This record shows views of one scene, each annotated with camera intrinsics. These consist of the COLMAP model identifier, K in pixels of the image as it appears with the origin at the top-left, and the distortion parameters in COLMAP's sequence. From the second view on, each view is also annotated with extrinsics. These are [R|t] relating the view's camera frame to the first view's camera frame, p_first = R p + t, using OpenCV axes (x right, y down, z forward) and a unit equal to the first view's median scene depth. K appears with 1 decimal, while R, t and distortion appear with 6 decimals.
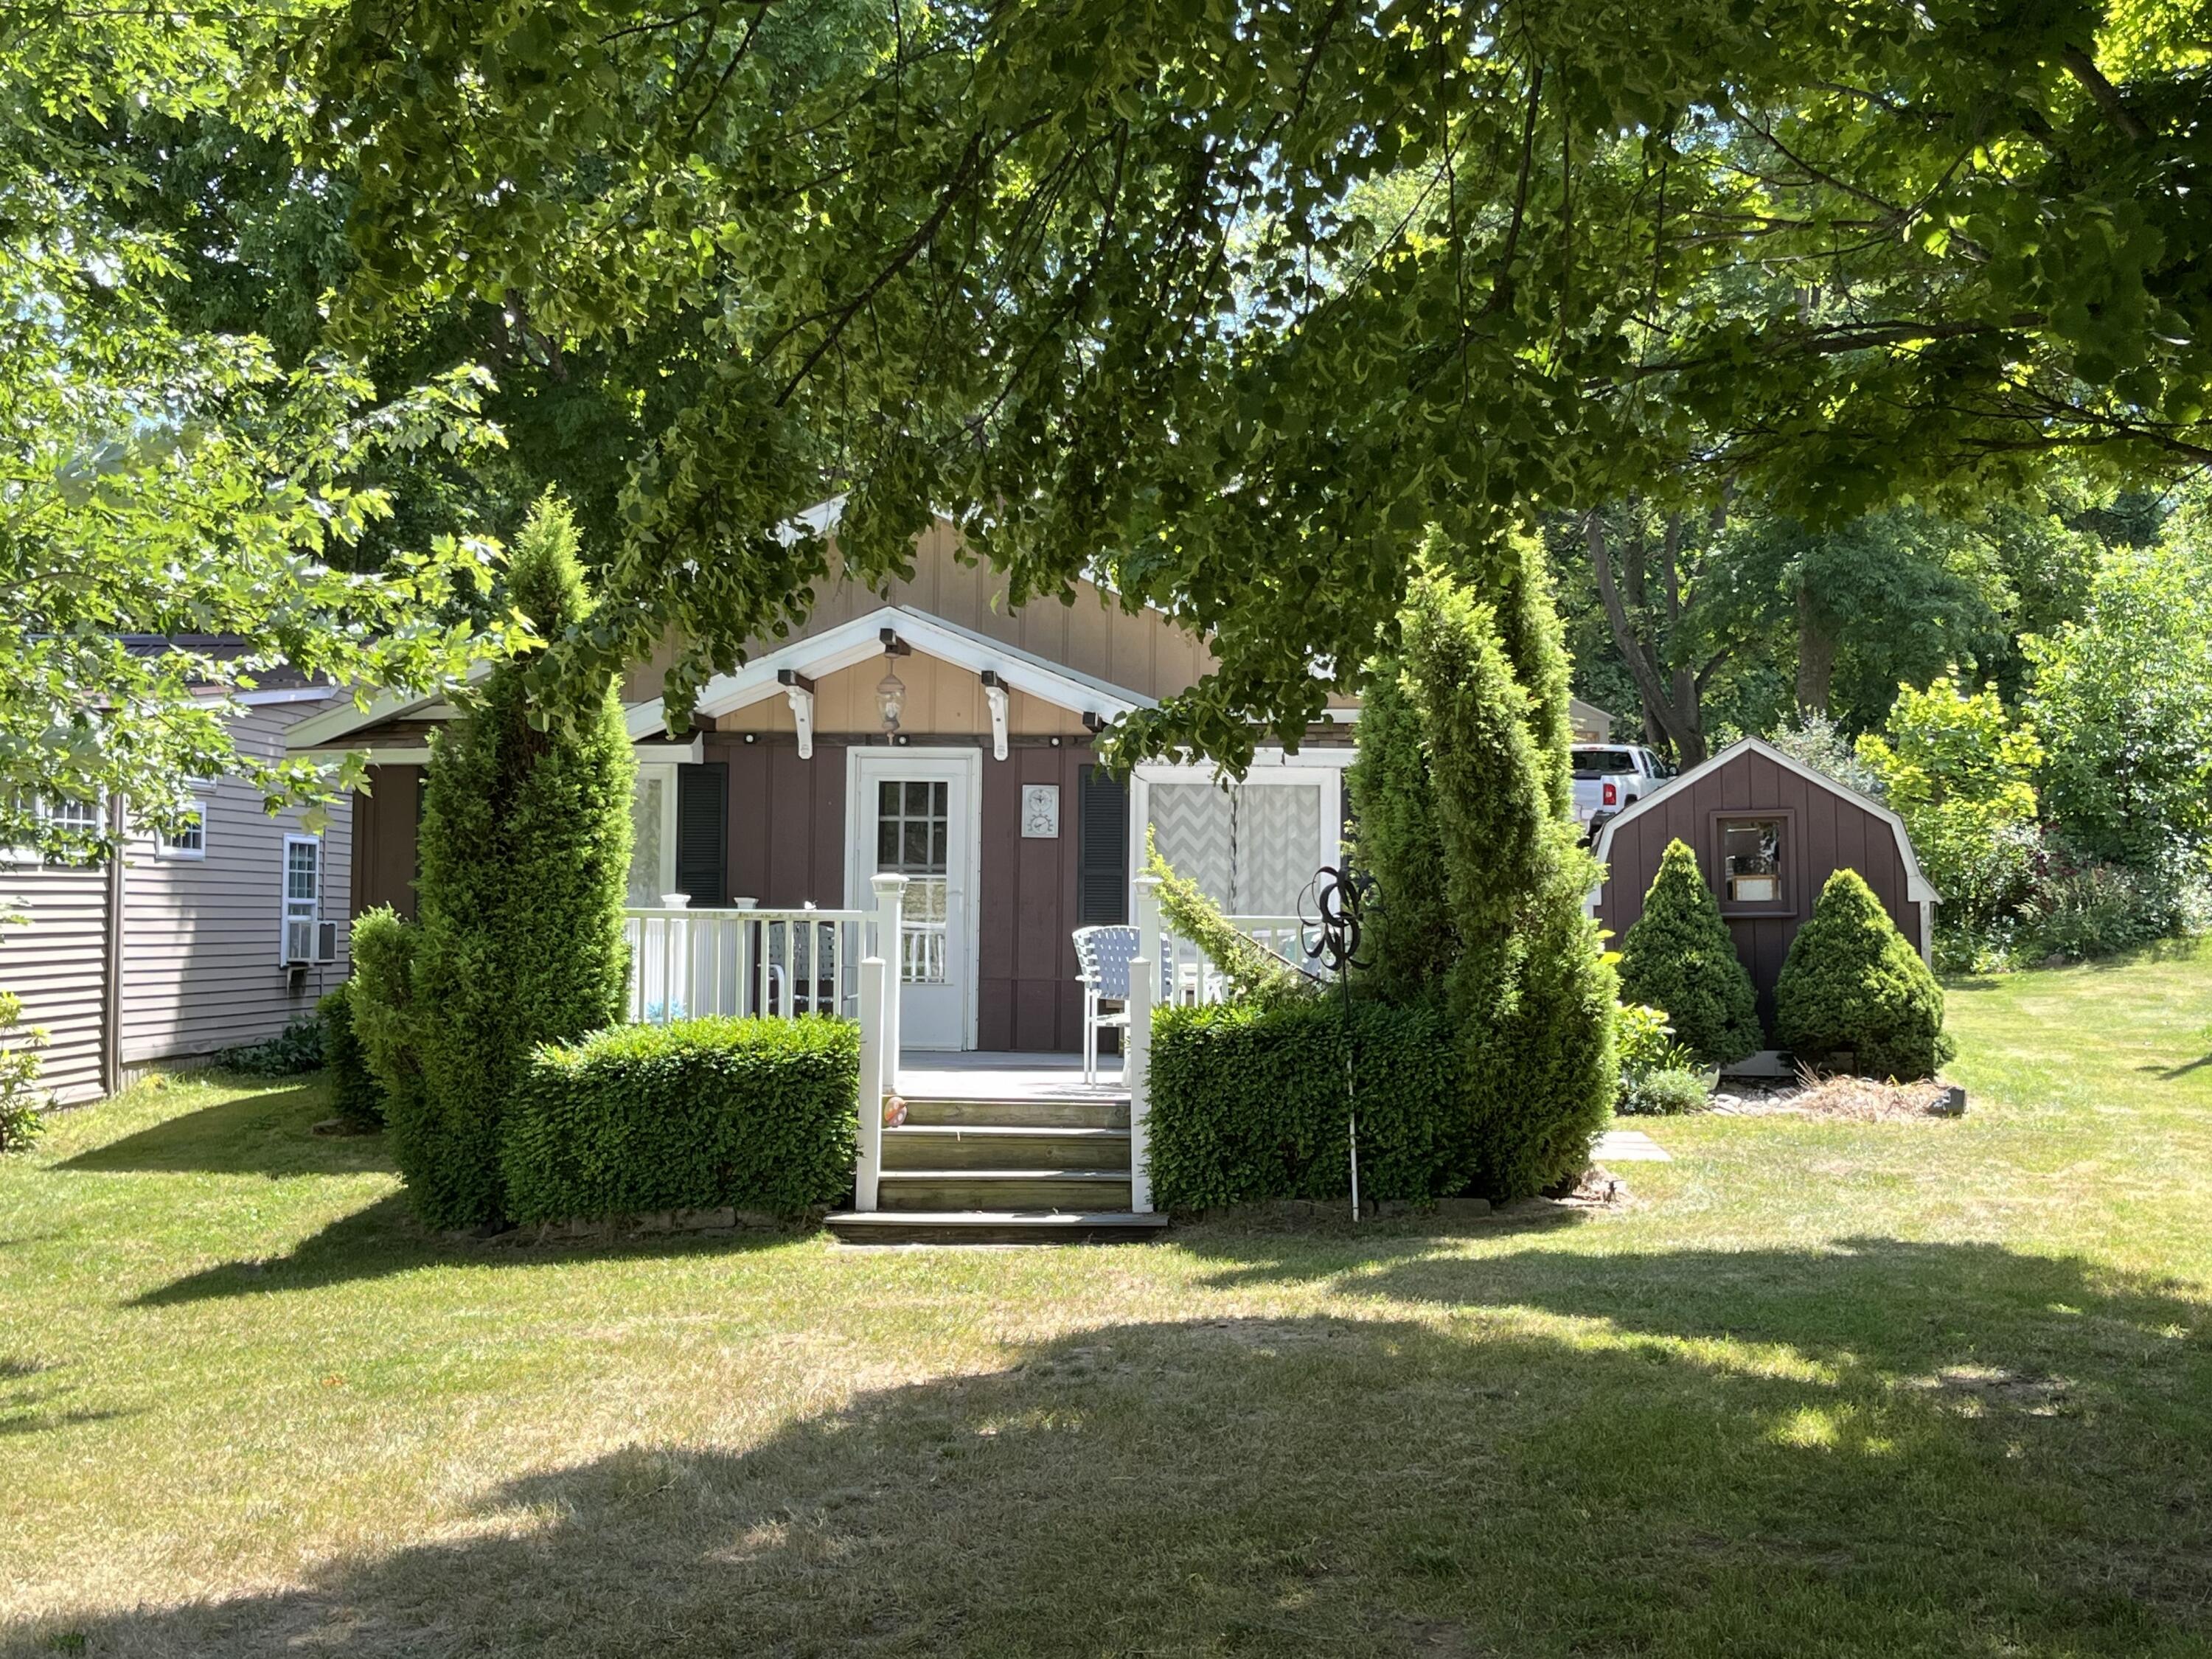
lens RADIAL K [[2710.6, 0, 1106.0], [0, 2710.6, 829.5], [0, 0, 1]] dist [0.119076, -0.027667]
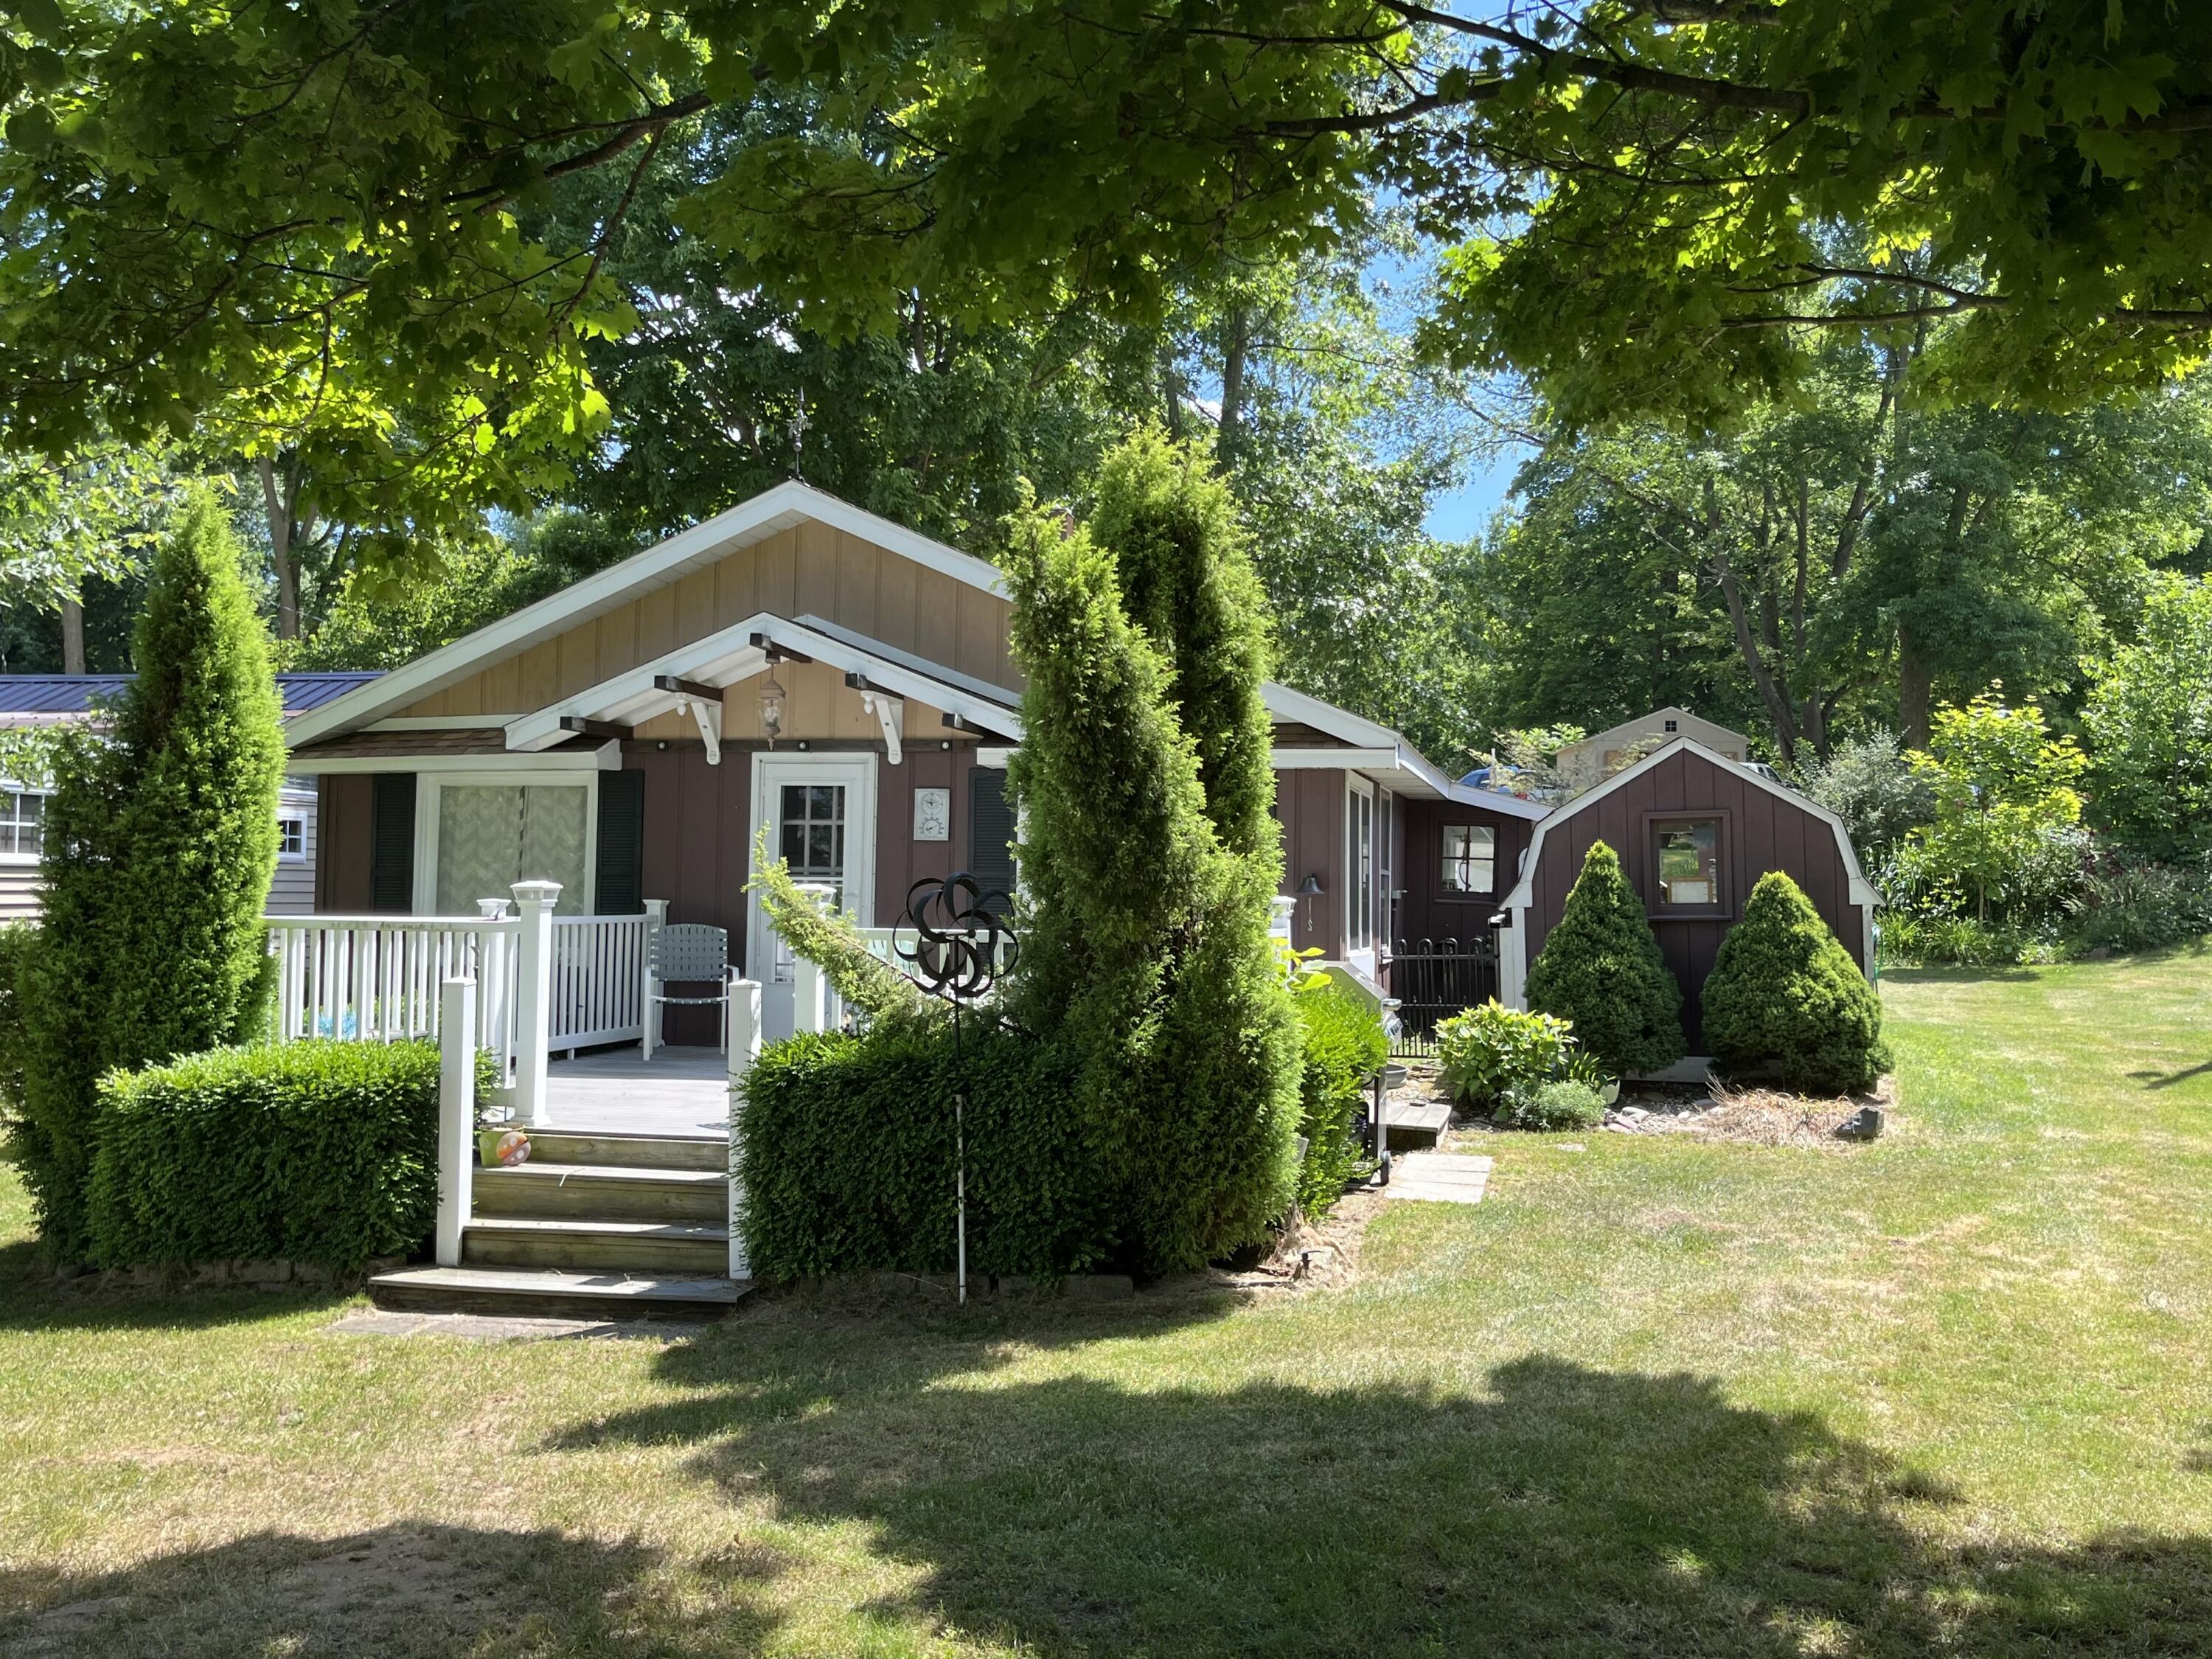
lens RADIAL K [[1970.5, 0, 1106.0], [0, 1970.5, 829.5], [0, 0, 1]] dist [0.025040, 0.082022]
pose [[0.985447, -0.003608, -0.169947, 0.163872], [0.002996, 0.999988, -0.003856, 0.001872], [0.169958, 0.003291, 0.985446, 0.286508]]
